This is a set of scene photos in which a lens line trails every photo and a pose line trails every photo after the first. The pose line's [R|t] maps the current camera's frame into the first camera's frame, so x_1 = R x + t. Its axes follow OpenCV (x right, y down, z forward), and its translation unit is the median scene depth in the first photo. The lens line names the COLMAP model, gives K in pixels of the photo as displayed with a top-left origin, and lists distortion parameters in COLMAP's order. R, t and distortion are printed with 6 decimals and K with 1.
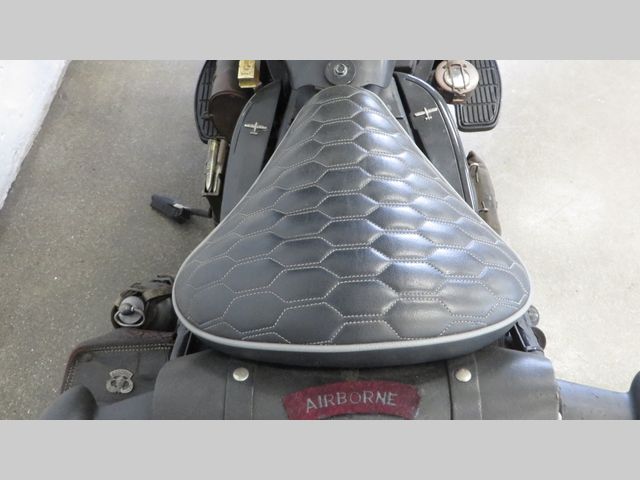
lens RADIAL K [[480.4, 0, 320.8], [0, 480.4, 241.4], [0, 0, 1]] dist [-0.014575, 0.002900]
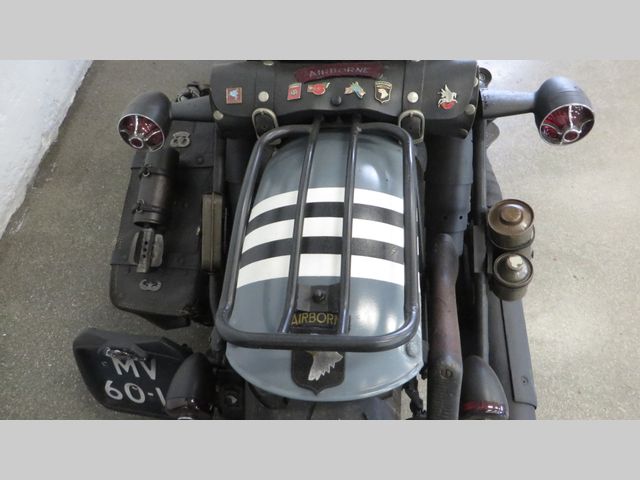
lens RADIAL K [[480.4, 0, 319.0], [0, 480.4, 238.9], [0, 0, 1]] dist [-0.014575, 0.002900]
pose [[0.996065, 0.049730, -0.073353, 0.049692], [-0.048794, 0.998704, 0.014496, 0.303709], [0.073978, -0.010860, 0.997201, -0.190227]]
